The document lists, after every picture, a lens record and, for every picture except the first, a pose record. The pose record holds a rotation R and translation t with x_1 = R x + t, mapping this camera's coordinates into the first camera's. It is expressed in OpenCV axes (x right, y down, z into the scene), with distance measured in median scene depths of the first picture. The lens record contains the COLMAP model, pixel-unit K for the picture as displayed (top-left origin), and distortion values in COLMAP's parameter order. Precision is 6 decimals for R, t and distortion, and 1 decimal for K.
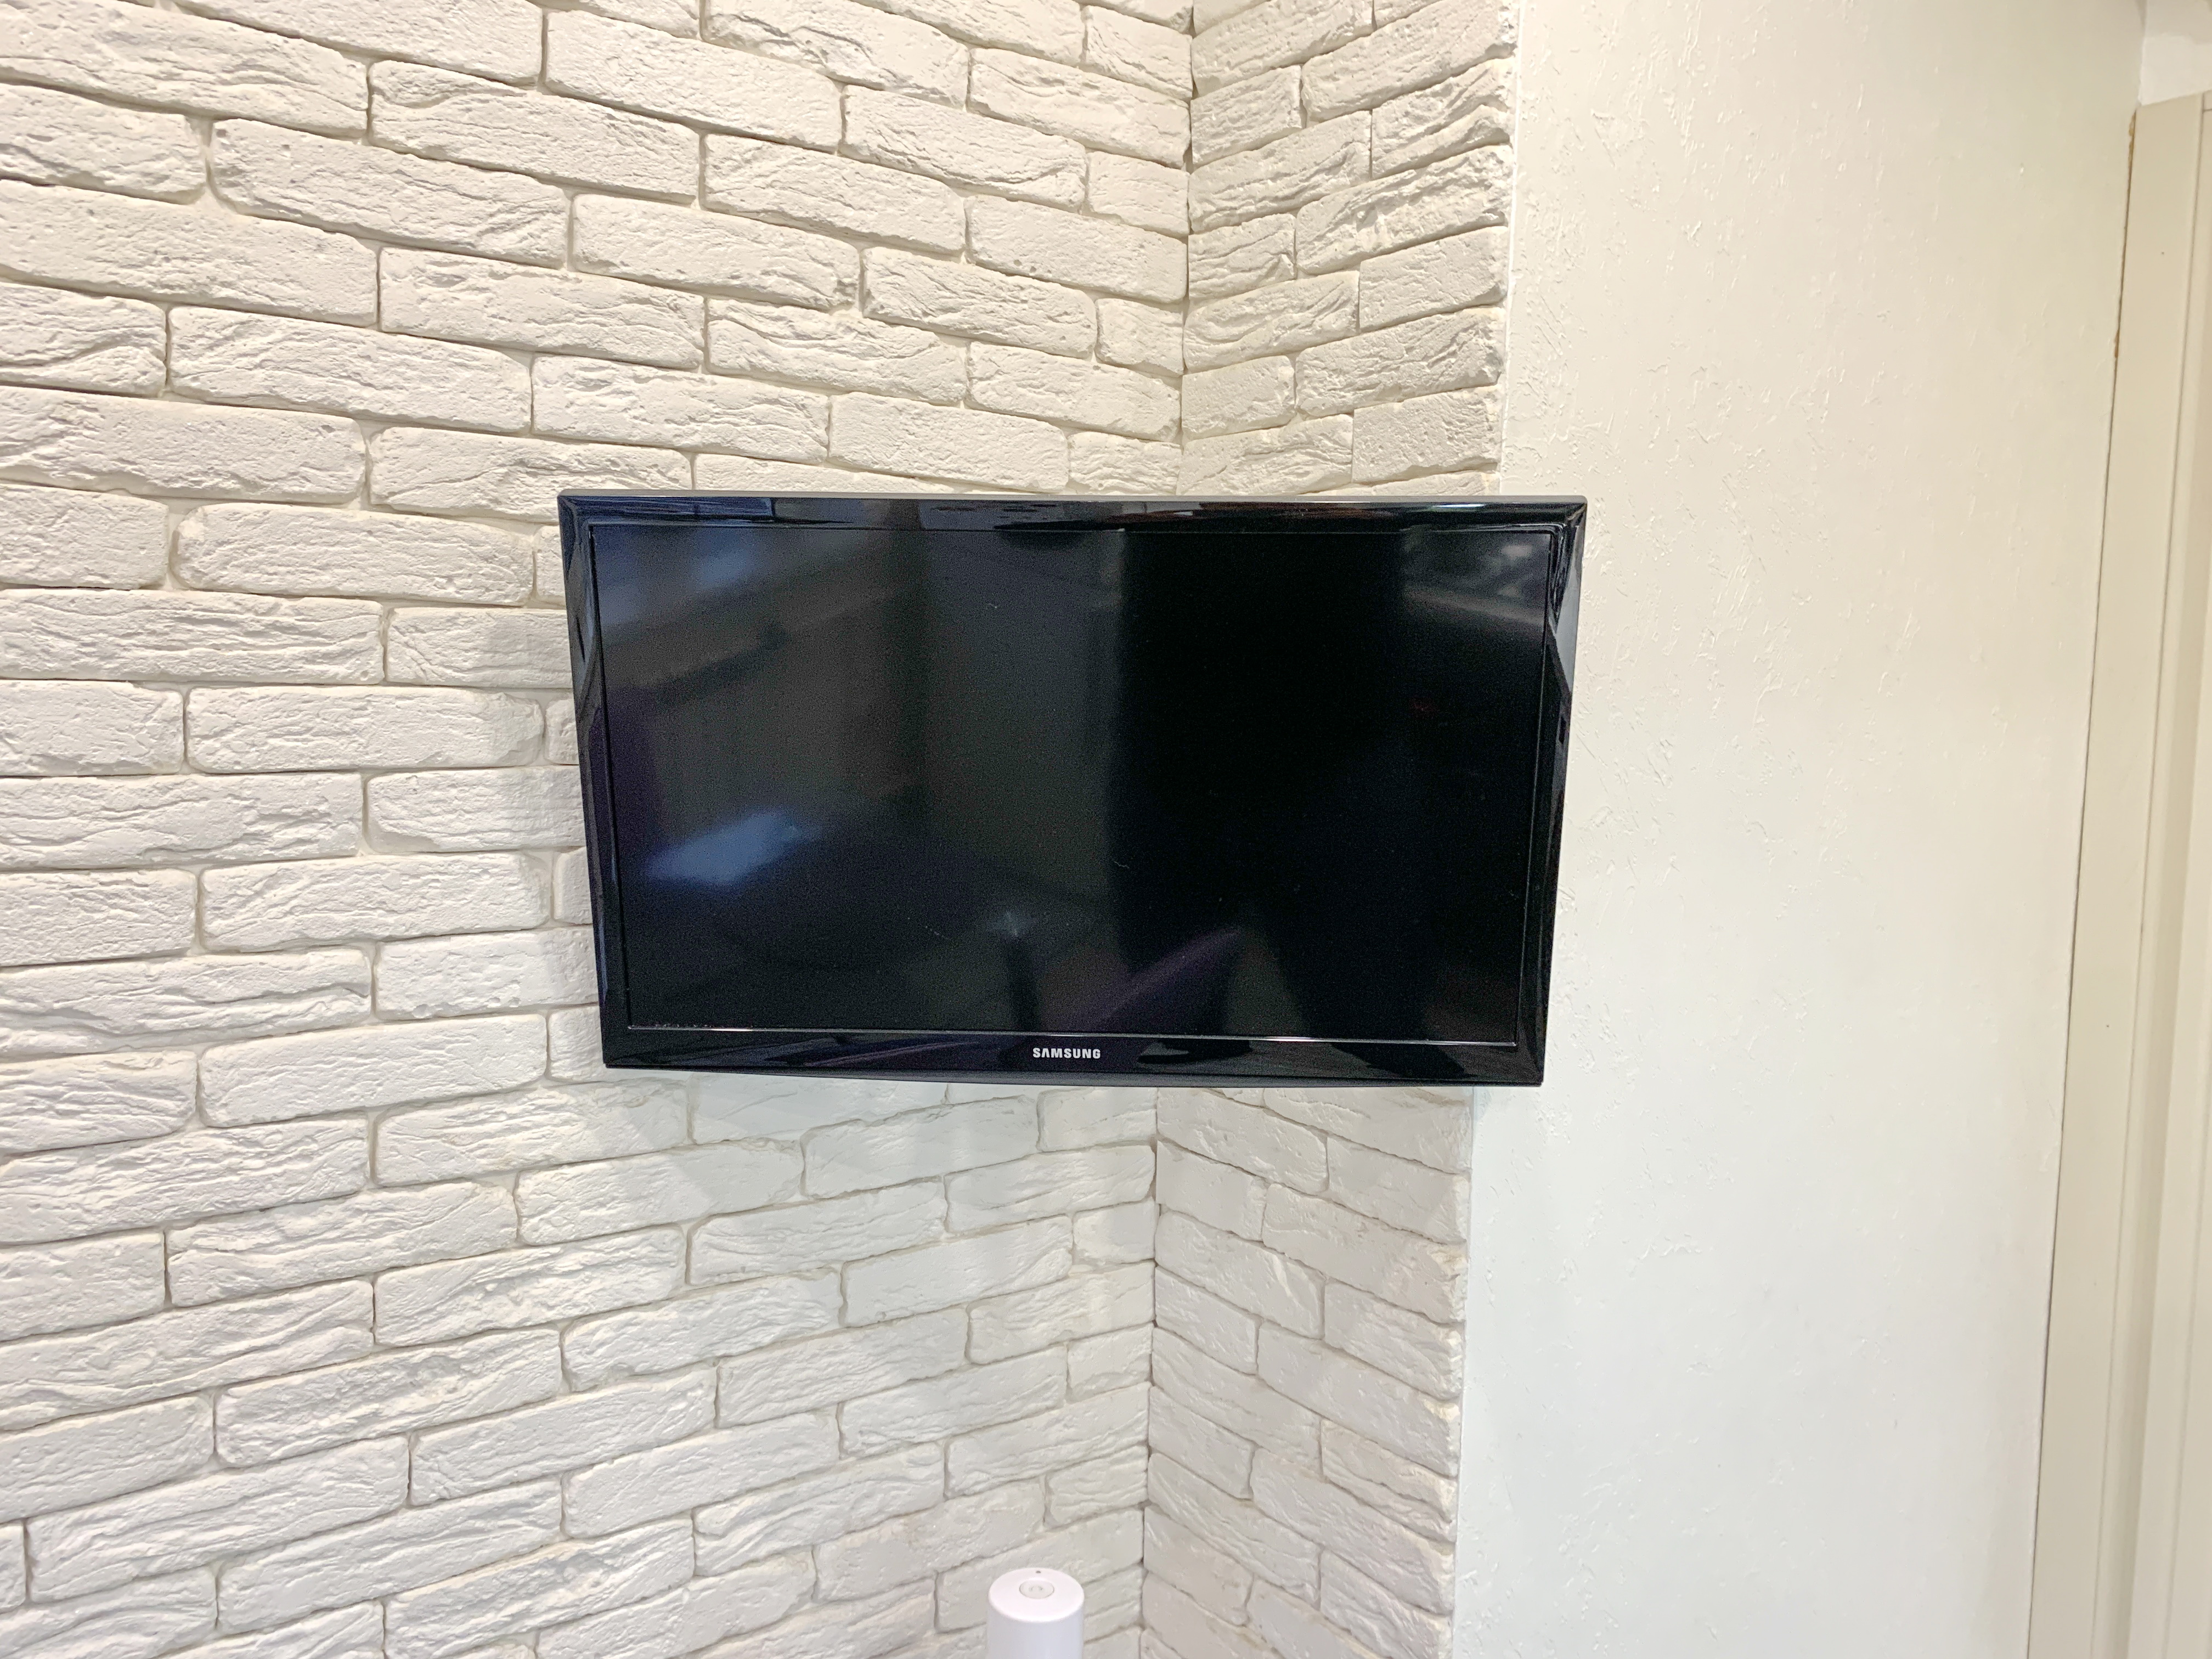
lens RADIAL K [[1706.5, 0, 1094.0], [0, 1706.5, 806.6], [0, 0, 1]] dist [0.008892, -0.001857]
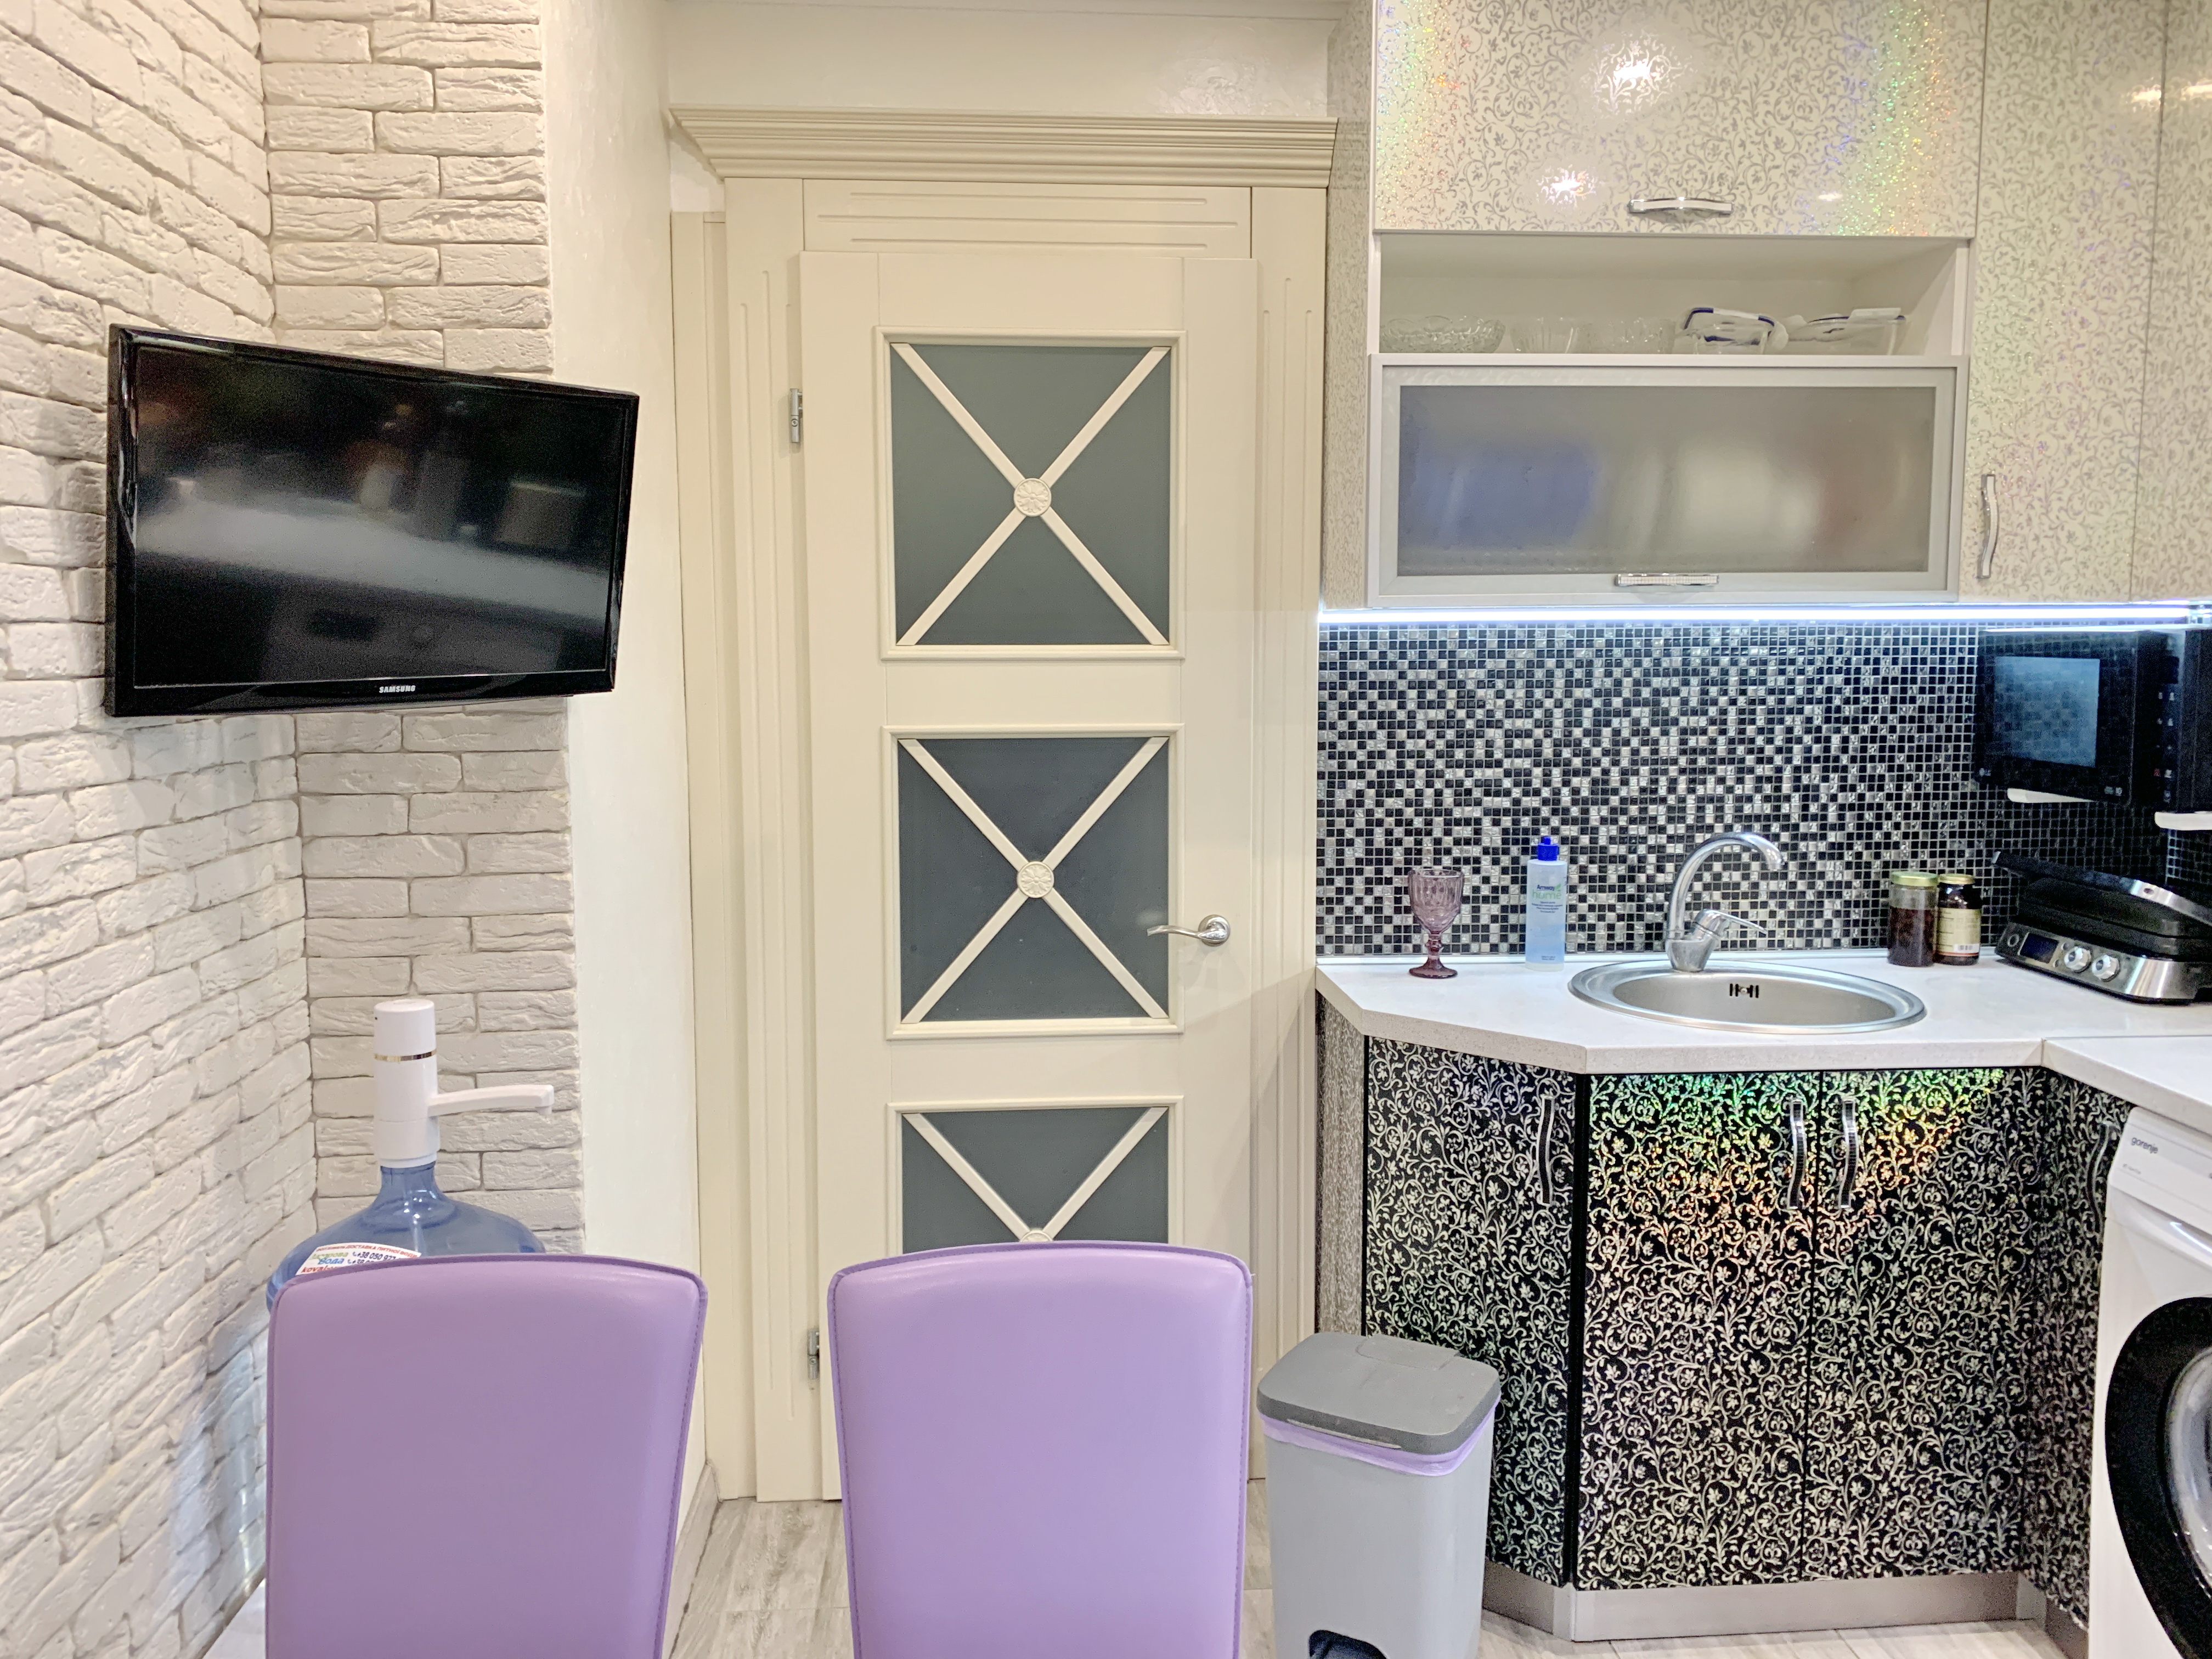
lens RADIAL K [[1662.2, 0, 1140.4], [0, 1662.2, 811.9], [0, 0, 1]] dist [0.027115, -0.037830]
pose [[0.507030, -0.116747, 0.853985, -1.033874], [0.081114, 0.992850, 0.087571, 0.171455], [-0.858103, 0.024869, 0.512875, -0.490373]]
